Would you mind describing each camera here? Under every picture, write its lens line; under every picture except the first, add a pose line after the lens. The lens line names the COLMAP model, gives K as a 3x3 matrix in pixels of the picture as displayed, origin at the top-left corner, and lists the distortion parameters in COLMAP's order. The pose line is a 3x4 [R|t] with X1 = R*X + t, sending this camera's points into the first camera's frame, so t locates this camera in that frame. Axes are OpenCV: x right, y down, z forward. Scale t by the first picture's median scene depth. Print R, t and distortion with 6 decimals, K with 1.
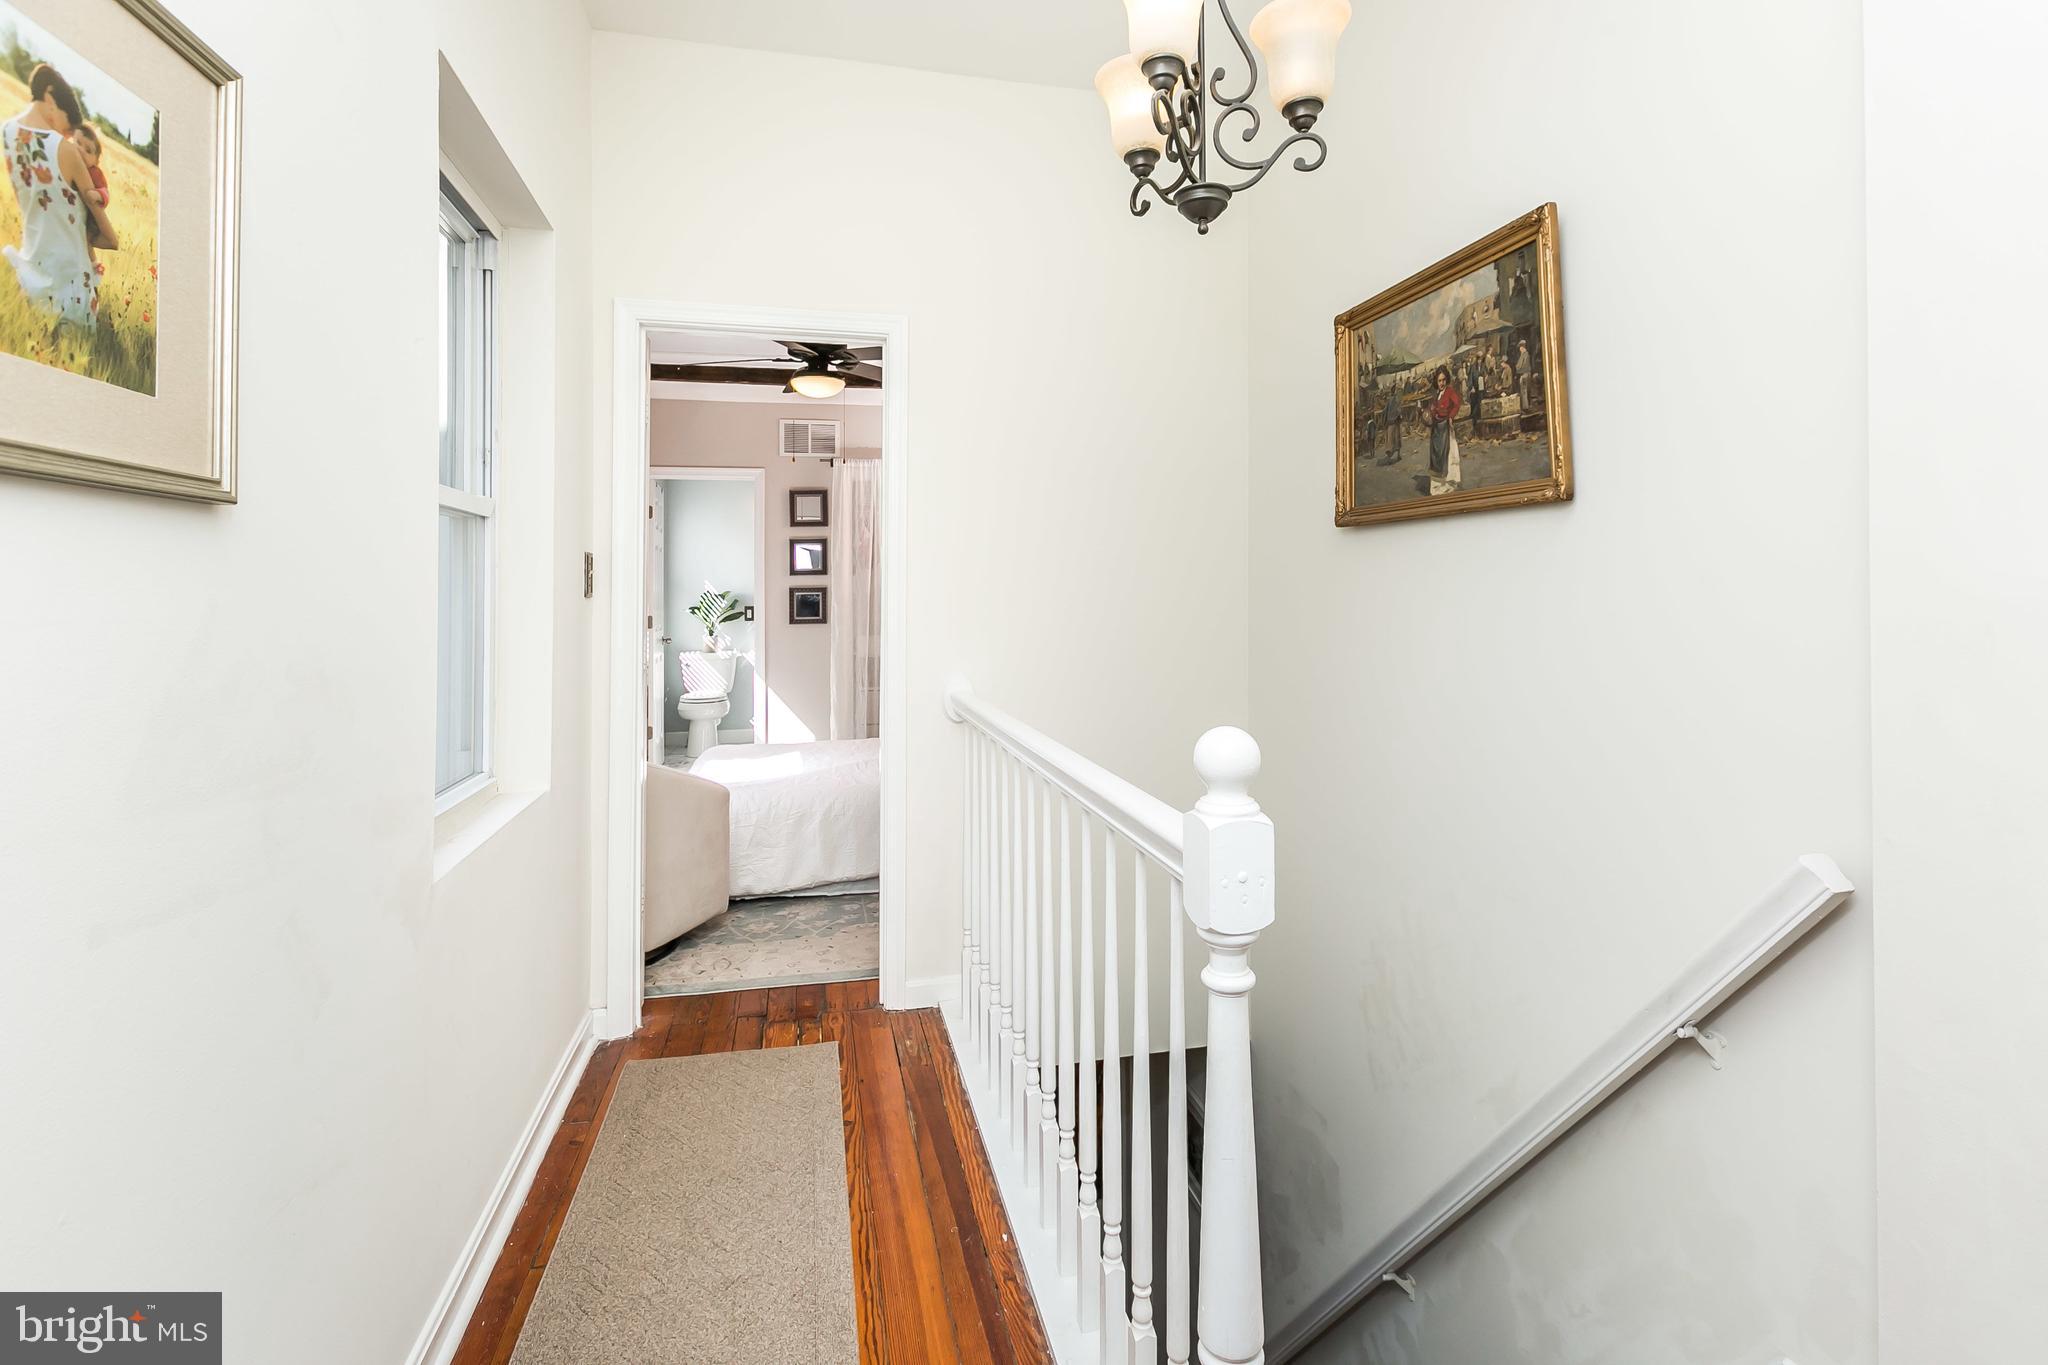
lens RADIAL K [[933.7, 0, 1000.3], [0, 933.7, 612.9], [0, 0, 1]] dist [0.003755, -0.000178]
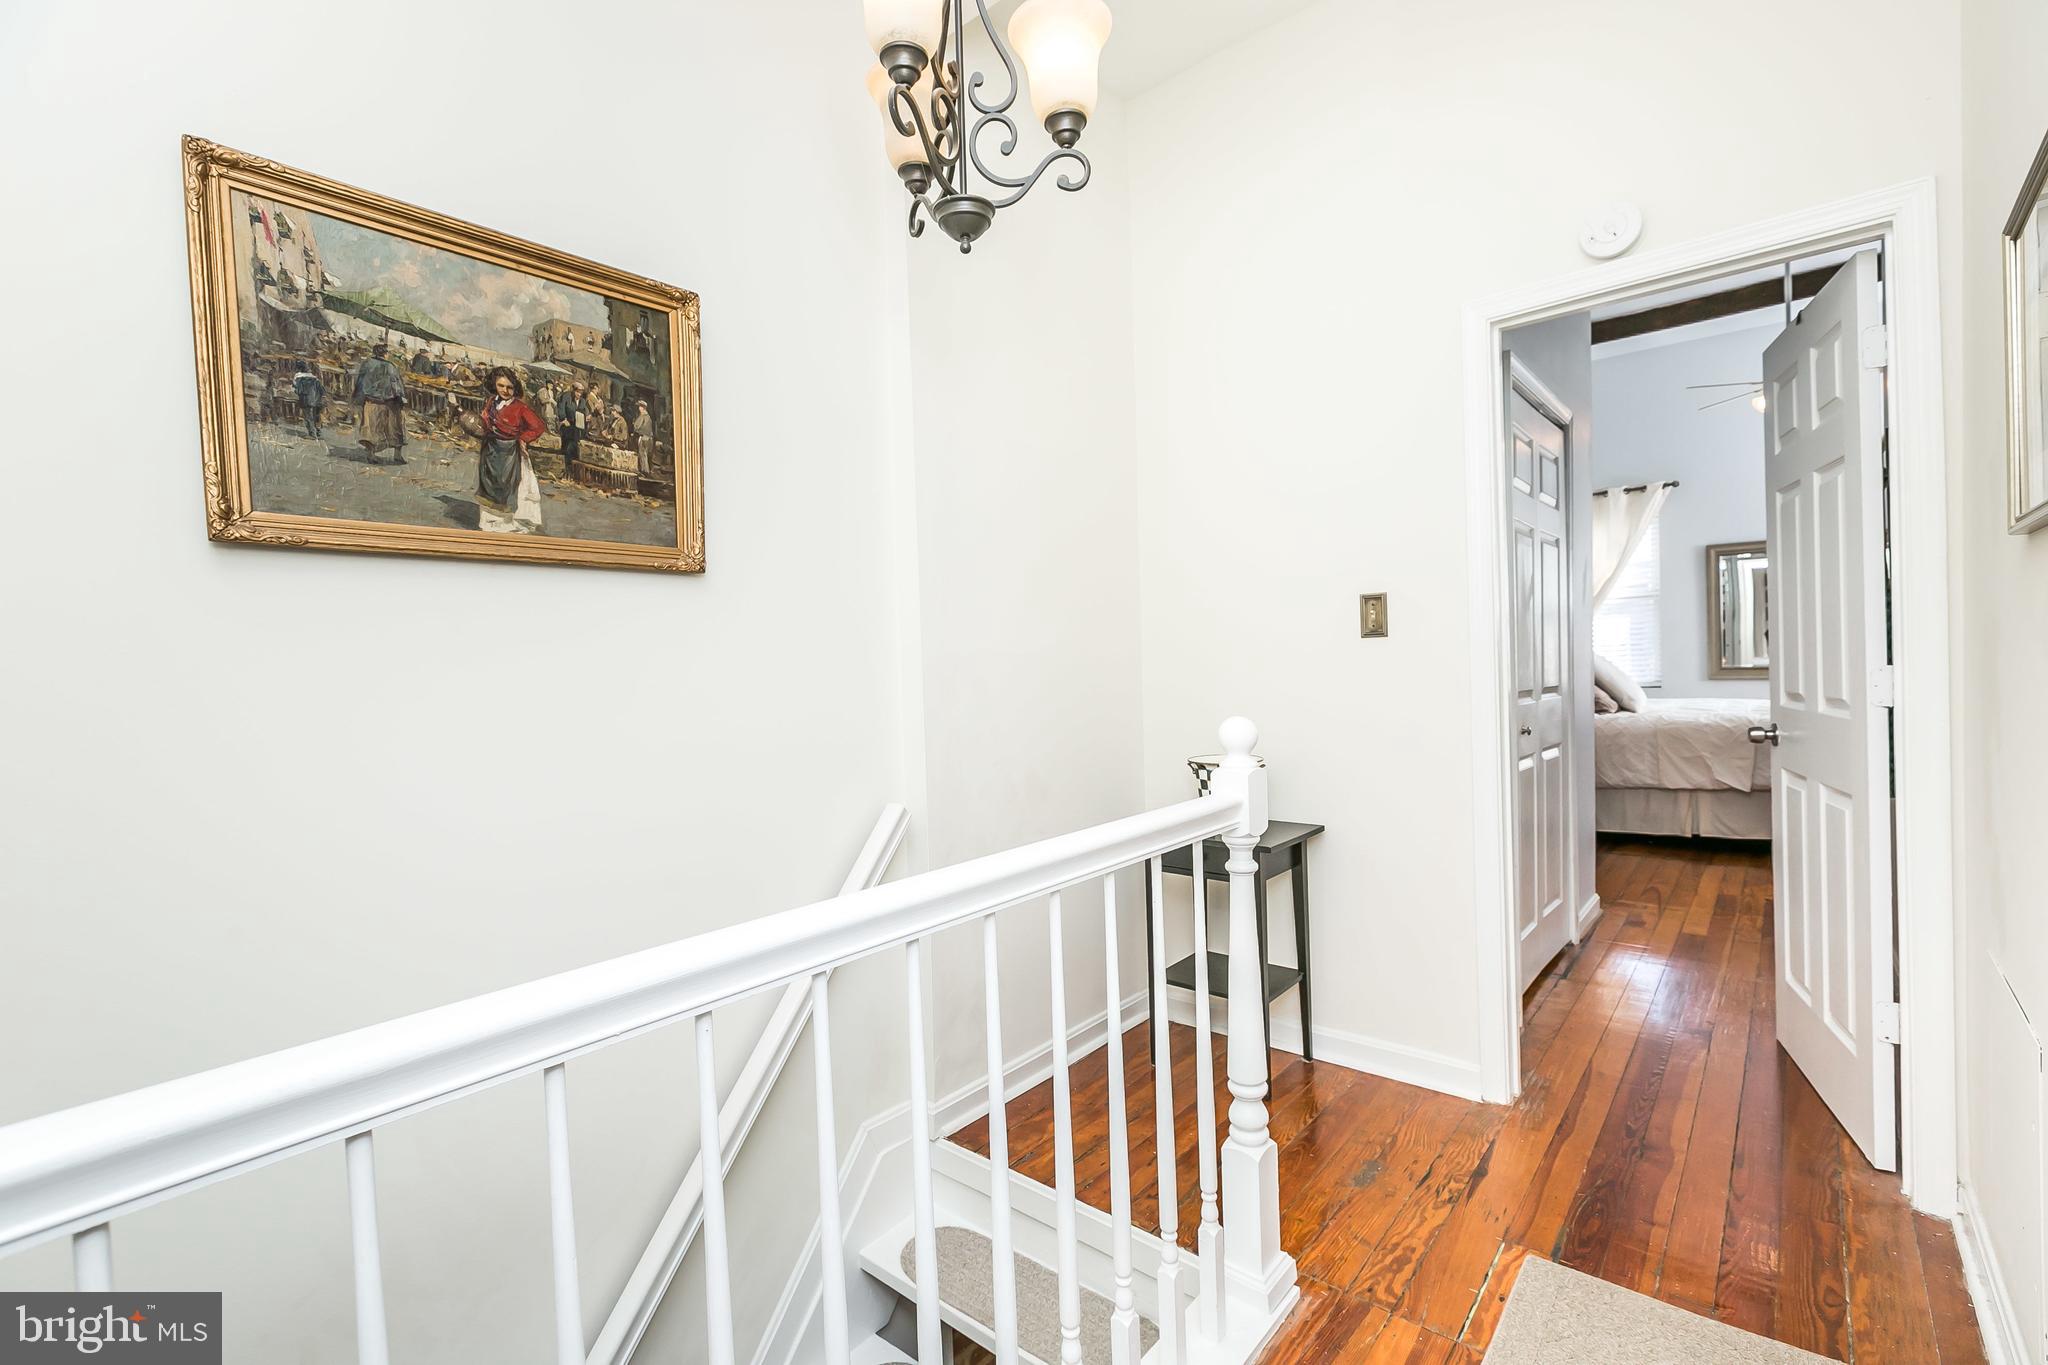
lens RADIAL K [[912.6, 0, 1017.0], [0, 912.6, 676.0], [0, 0, 1]] dist [0.001396, -0.000108]
pose [[-0.614847, 0.003789, 0.788637, -0.391161], [0.042362, 0.998703, 0.028228, -0.012749], [-0.787508, 0.050764, -0.614210, 1.160367]]
